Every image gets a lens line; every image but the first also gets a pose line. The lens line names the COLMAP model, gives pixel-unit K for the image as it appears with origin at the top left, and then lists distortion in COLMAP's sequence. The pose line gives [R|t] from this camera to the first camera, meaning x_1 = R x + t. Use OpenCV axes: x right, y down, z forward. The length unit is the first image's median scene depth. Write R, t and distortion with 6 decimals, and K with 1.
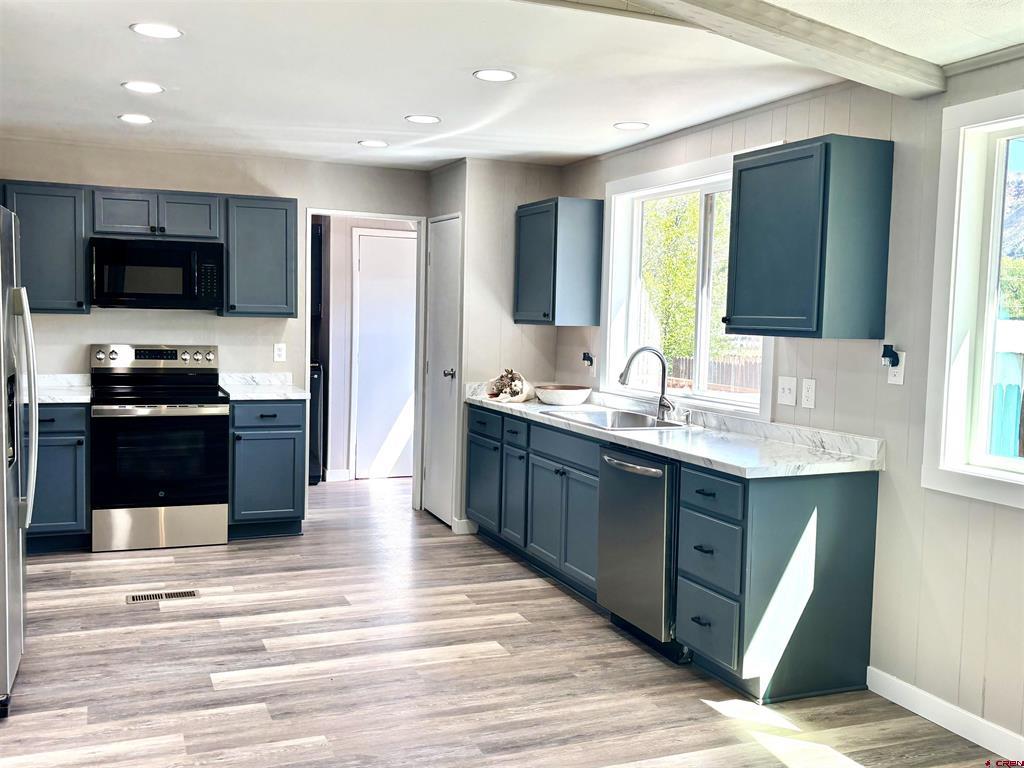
lens RADIAL K [[976.6, 0, 512.0], [0, 976.6, 384.0], [0, 0, 1]] dist [0.004897, 0.001290]
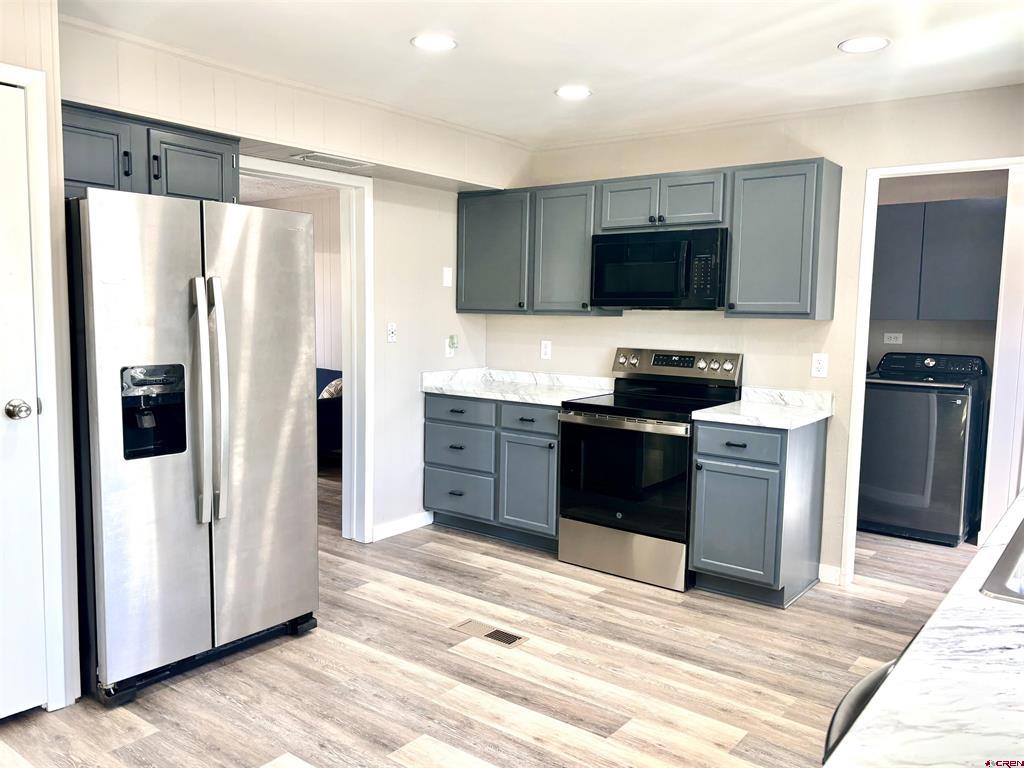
lens RADIAL K [[807.7, 0, 509.7], [0, 807.7, 389.5], [0, 0, 1]] dist [0.028870, -0.010989]
pose [[0.492159, 0.070783, -0.867623, 0.224702], [-0.067771, 0.996779, 0.042877, -0.027537], [0.867863, 0.037698, 0.495371, 0.541042]]
